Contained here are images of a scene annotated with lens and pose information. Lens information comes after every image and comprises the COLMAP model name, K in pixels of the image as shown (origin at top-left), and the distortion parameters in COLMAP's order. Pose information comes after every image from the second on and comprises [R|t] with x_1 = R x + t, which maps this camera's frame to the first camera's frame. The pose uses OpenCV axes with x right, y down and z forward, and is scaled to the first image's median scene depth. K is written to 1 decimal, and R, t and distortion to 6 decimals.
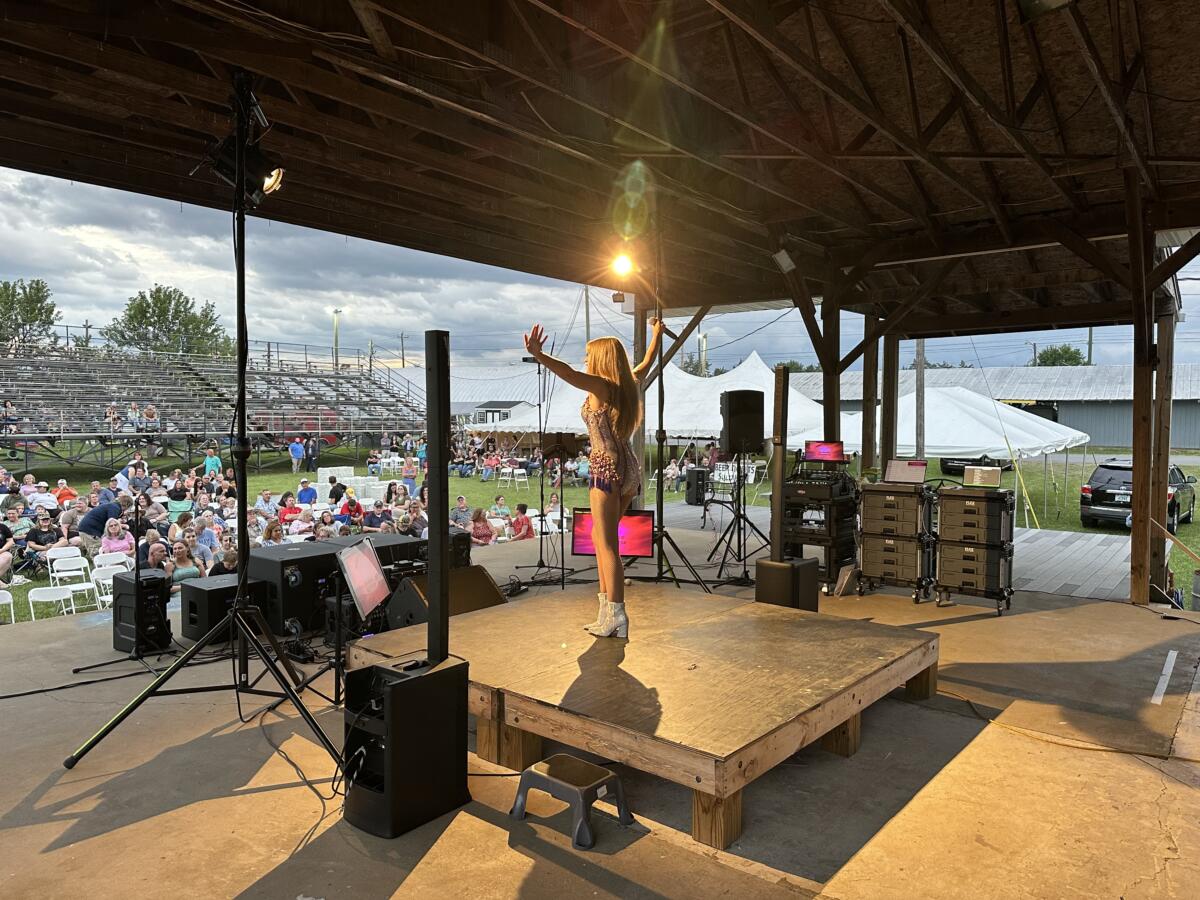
lens RADIAL K [[849.0, 0, 600.0], [0, 849.0, 450.0], [0, 0, 1]] dist [0.021401, -0.016687]
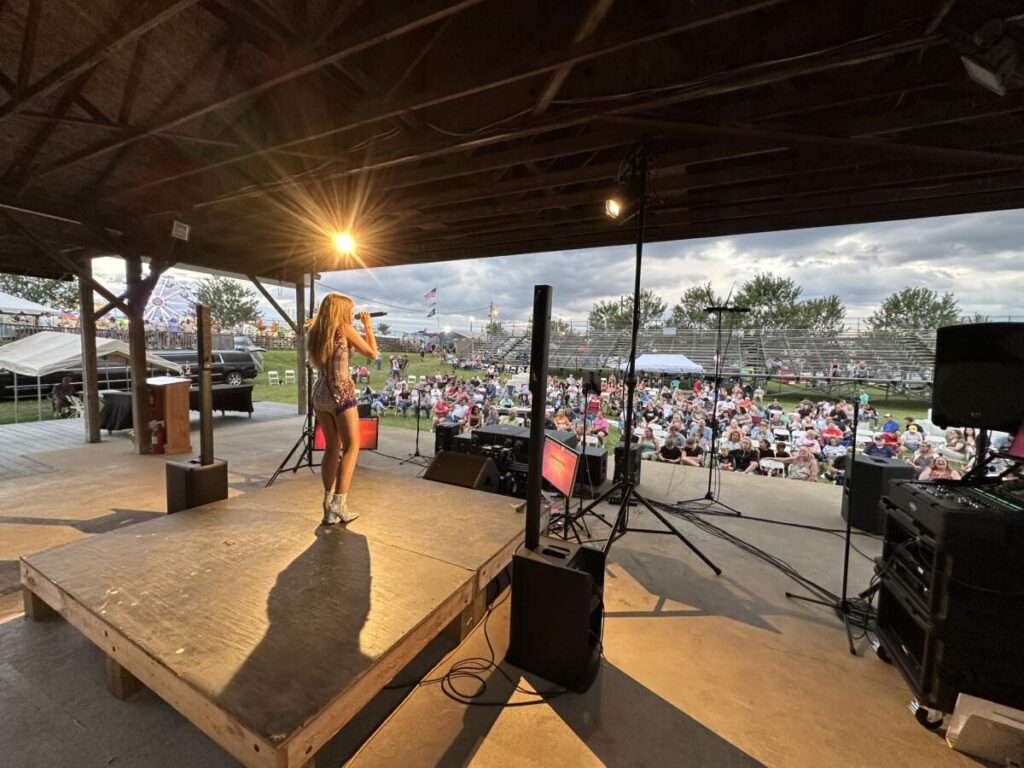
lens RADIAL K [[408.0, 0, 507.9], [0, 408.0, 383.7], [0, 0, 1]] dist [-0.001996, -0.000266]
pose [[0.211340, 0.066450, -0.975151, 0.073085], [-0.066634, 0.996345, 0.053453, -0.004359], [0.975139, 0.053682, 0.214995, 0.117500]]
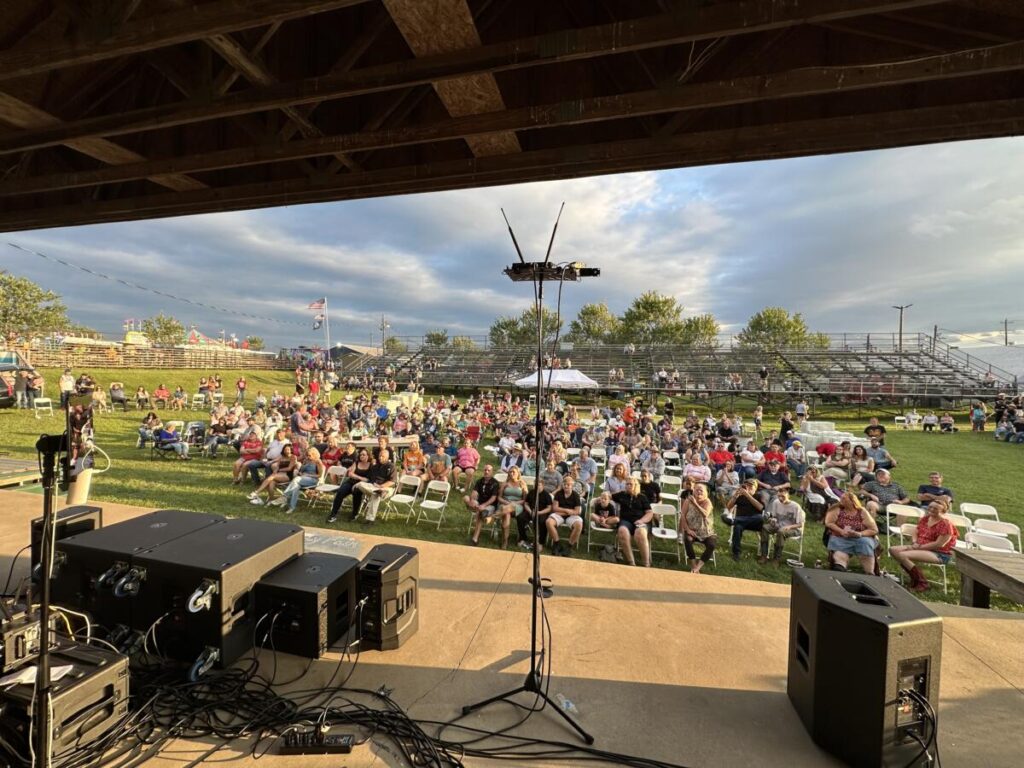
lens RADIAL K [[408.0, 0, 511.6], [0, 408.0, 383.2], [0, 0, 1]] dist [-0.001996, -0.000266]
pose [[0.421485, 0.019296, -0.906630, 0.028667], [-0.049693, 0.998763, -0.001844, -0.006779], [0.905473, 0.045830, 0.421922, 0.163899]]
